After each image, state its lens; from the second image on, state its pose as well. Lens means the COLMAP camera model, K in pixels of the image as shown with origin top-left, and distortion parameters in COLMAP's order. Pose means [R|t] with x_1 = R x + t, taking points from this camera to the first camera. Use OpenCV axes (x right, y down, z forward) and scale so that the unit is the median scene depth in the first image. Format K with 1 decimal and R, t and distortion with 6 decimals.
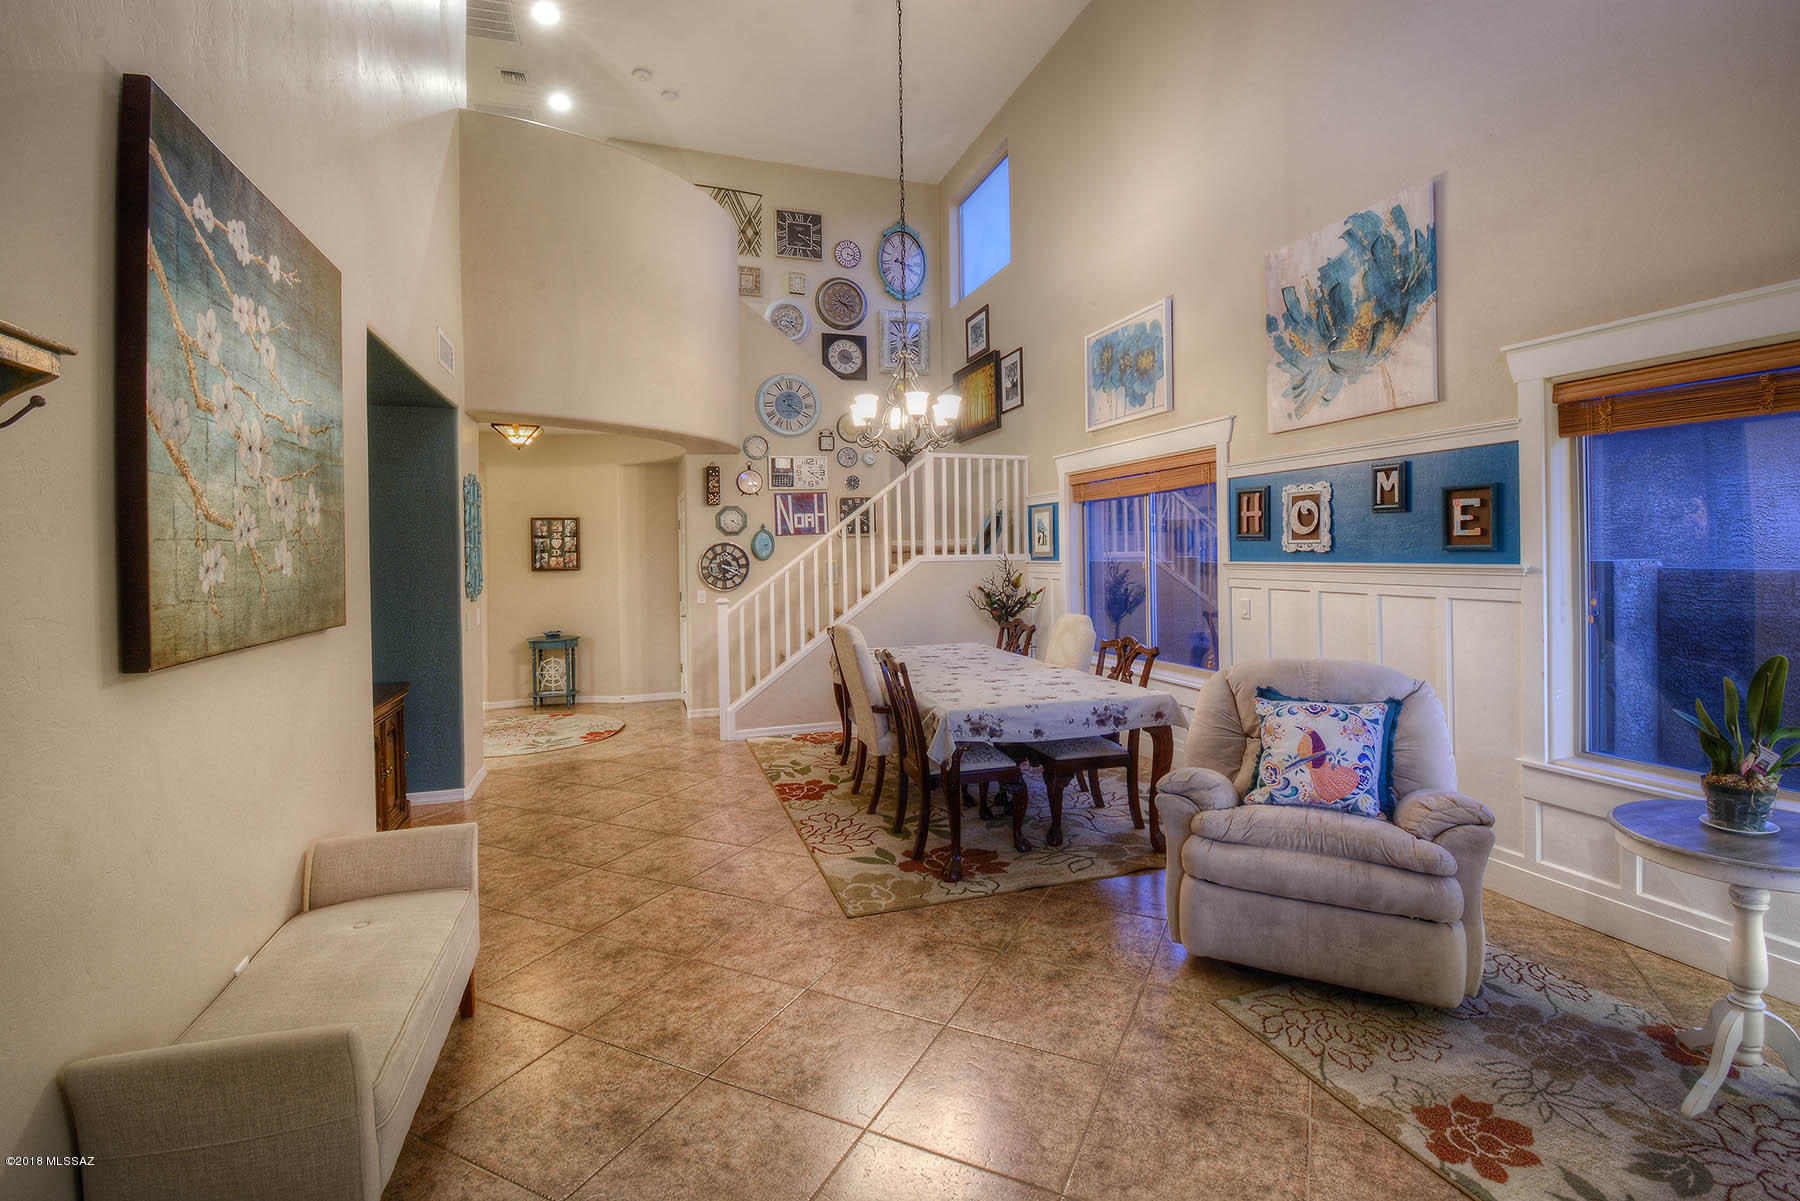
lens RADIAL K [[863.1, 0, 904.0], [0, 863.1, 548.5], [0, 0, 1]] dist [0.003316, -0.000106]
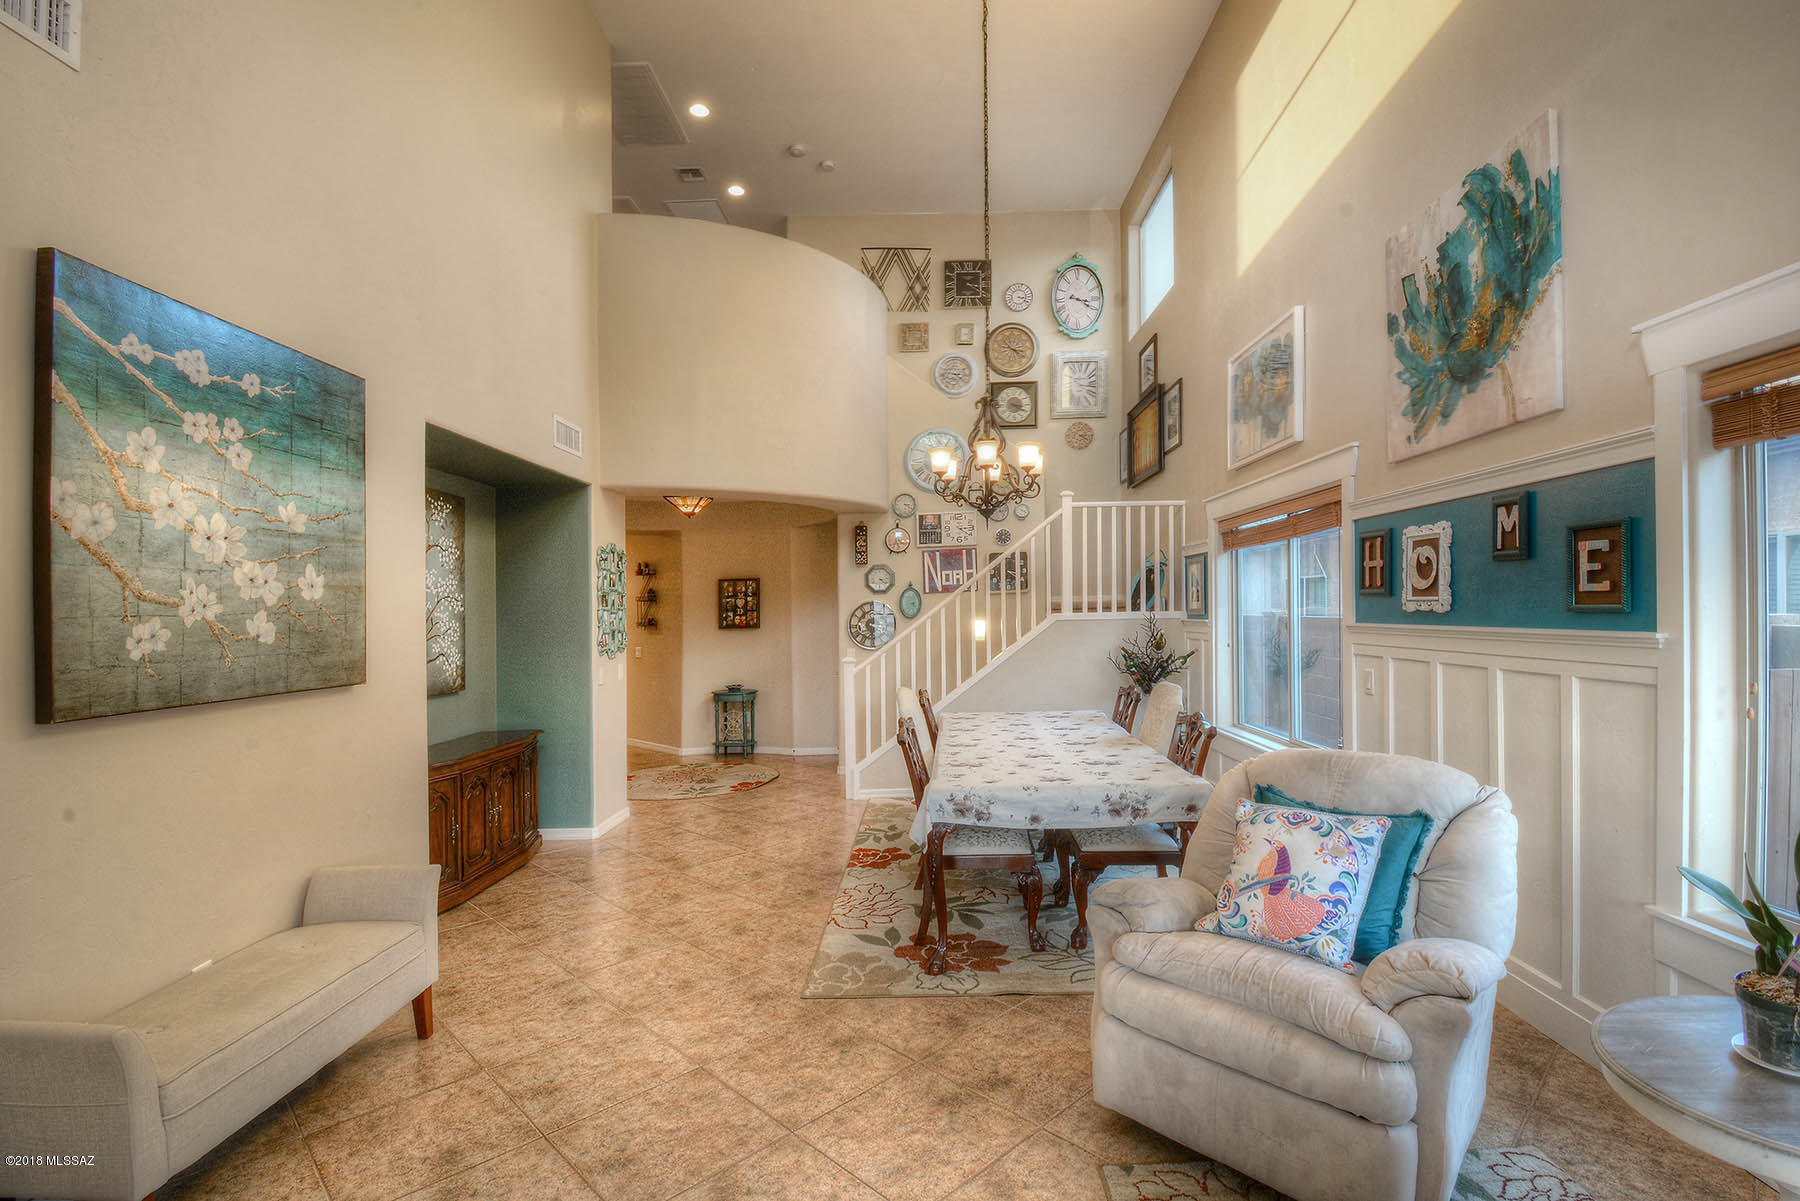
lens RADIAL K [[873.7, 0, 900.0], [0, 873.7, 600.5], [0, 0, 1]] dist [-0.000055, -0.001000]
pose [[0.940779, -0.009395, -0.338889, 0.293095], [0.009268, 0.999955, -0.001993, -0.009368], [0.338892, -0.001266, 0.940824, 0.096713]]
